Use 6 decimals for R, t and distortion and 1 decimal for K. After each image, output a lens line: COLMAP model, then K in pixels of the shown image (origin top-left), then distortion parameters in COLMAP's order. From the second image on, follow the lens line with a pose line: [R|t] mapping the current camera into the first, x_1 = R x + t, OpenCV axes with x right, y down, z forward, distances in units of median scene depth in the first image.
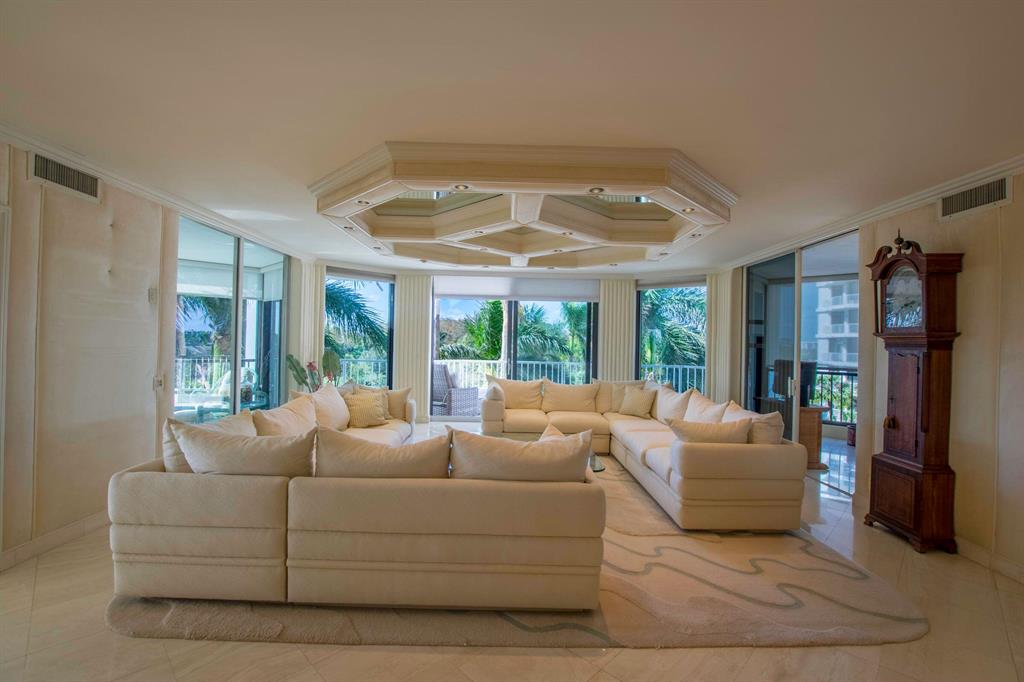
lens RADIAL K [[454.9, 0, 512.0], [0, 454.9, 343.2], [0, 0, 1]] dist [-0.024028, 0.000906]
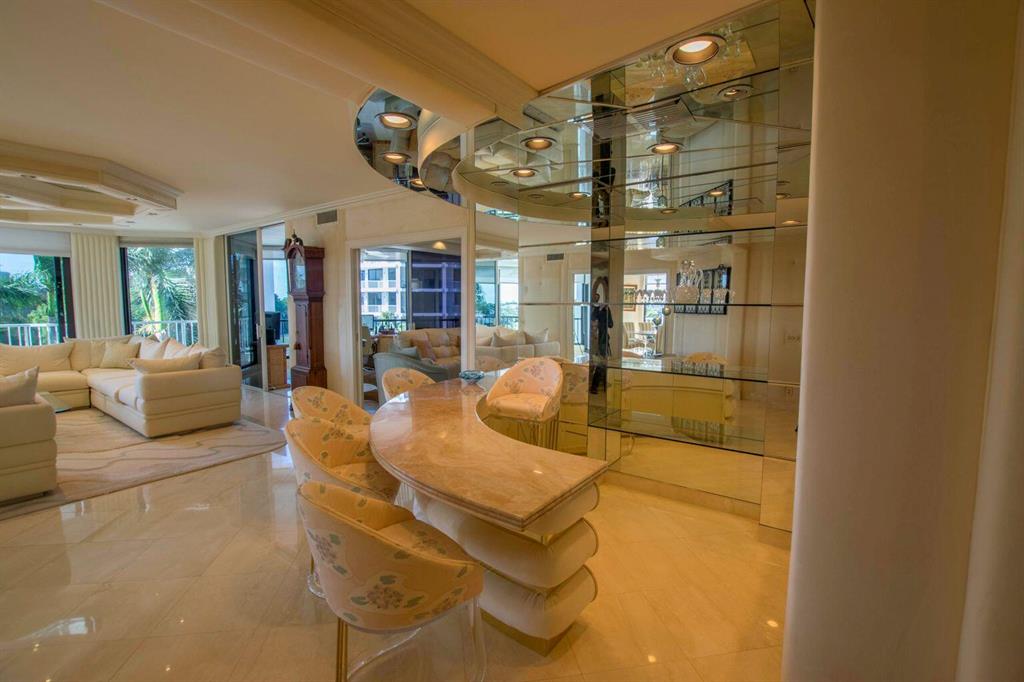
lens RADIAL K [[454.9, 0, 510.0], [0, 454.9, 341.8], [0, 0, 1]] dist [-0.024028, 0.000906]
pose [[0.601339, -0.086549, 0.794293, -0.013793], [0.008991, 0.994786, 0.101588, -0.003798], [-0.798943, -0.053948, 0.598982, -0.628328]]
